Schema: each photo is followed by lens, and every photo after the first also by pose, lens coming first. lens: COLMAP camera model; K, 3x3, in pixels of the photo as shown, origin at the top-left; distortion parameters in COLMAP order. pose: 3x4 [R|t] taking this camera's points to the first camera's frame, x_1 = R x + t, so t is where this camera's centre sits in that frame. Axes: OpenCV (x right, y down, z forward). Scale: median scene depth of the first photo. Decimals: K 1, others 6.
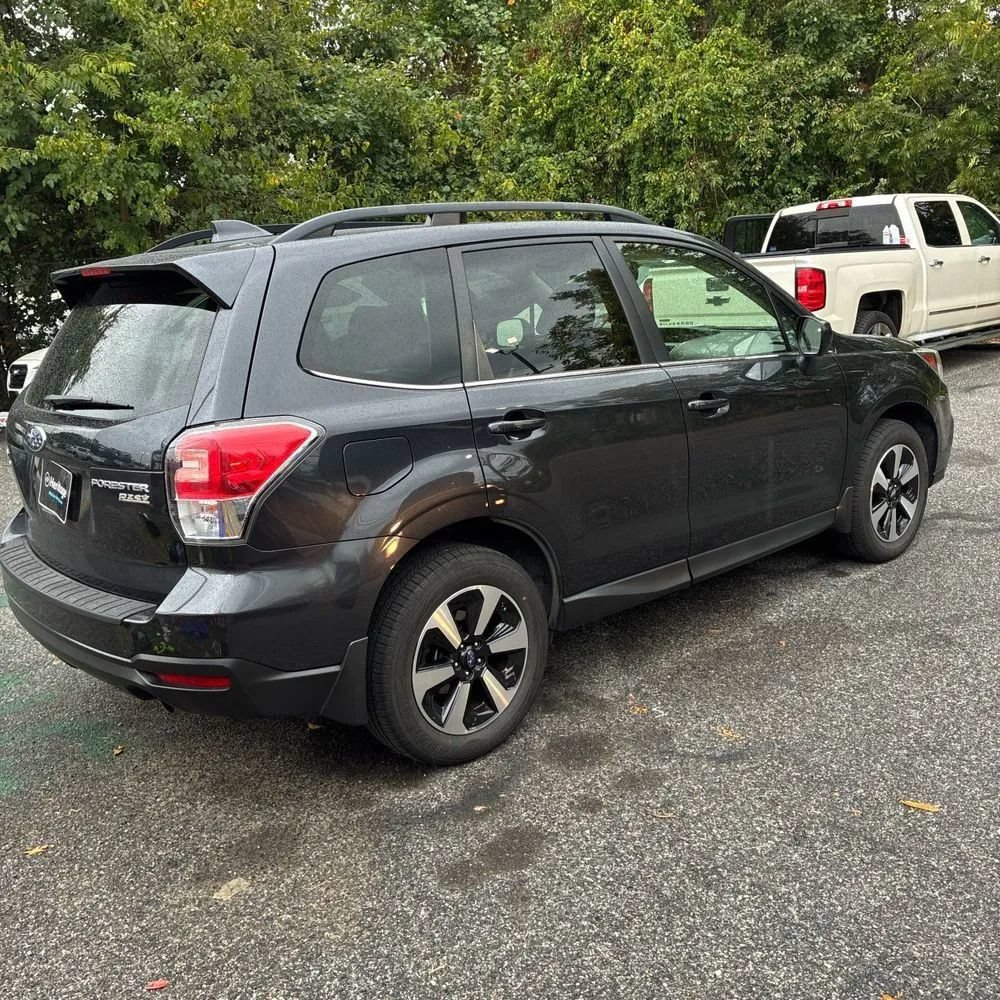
lens RADIAL K [[989.8, 0, 500.0], [0, 989.8, 500.0], [0, 0, 1]] dist [0.021338, -0.002303]
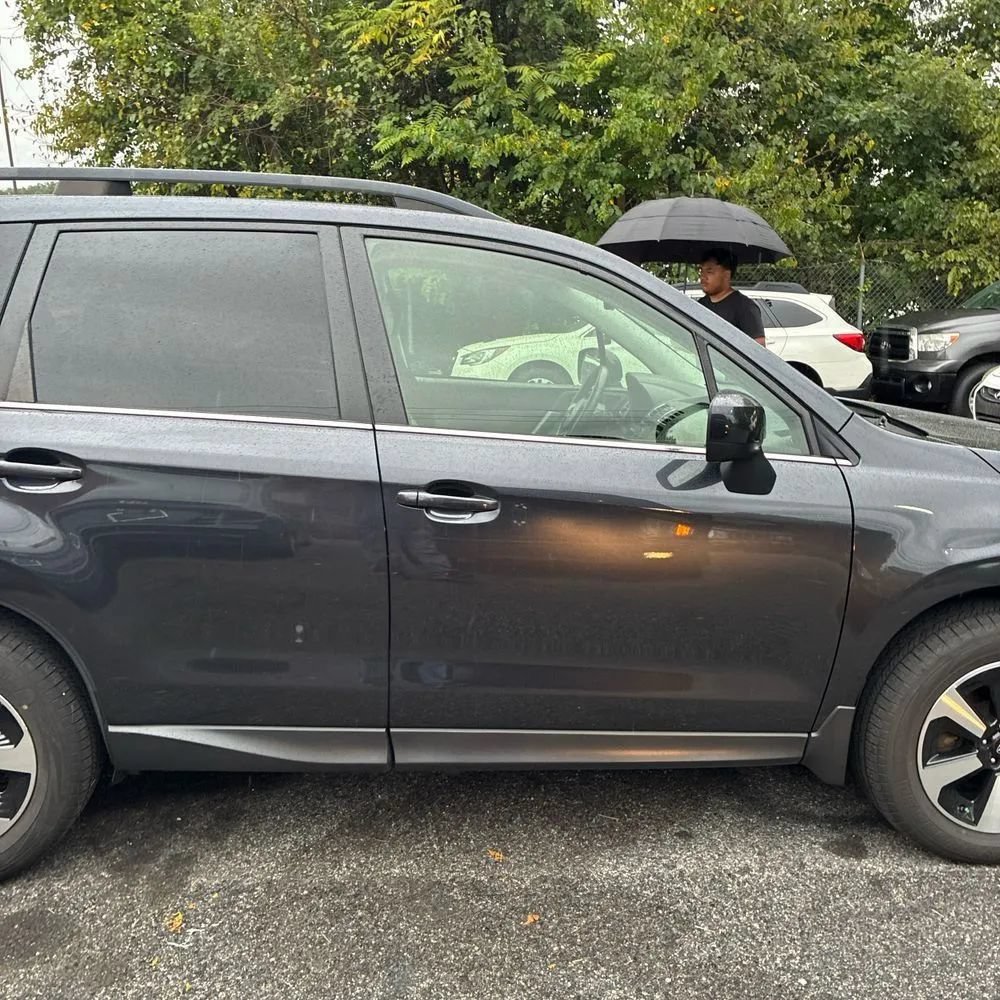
lens RADIAL K [[1007.9, 0, 492.2], [0, 1007.9, 494.7], [0, 0, 1]] dist [0.005689, 0.020375]
pose [[0.792919, 0.193874, -0.577661, 0.682344], [-0.207263, 0.977317, 0.043508, -0.153051], [0.572993, 0.085229, 0.815117, 0.574007]]
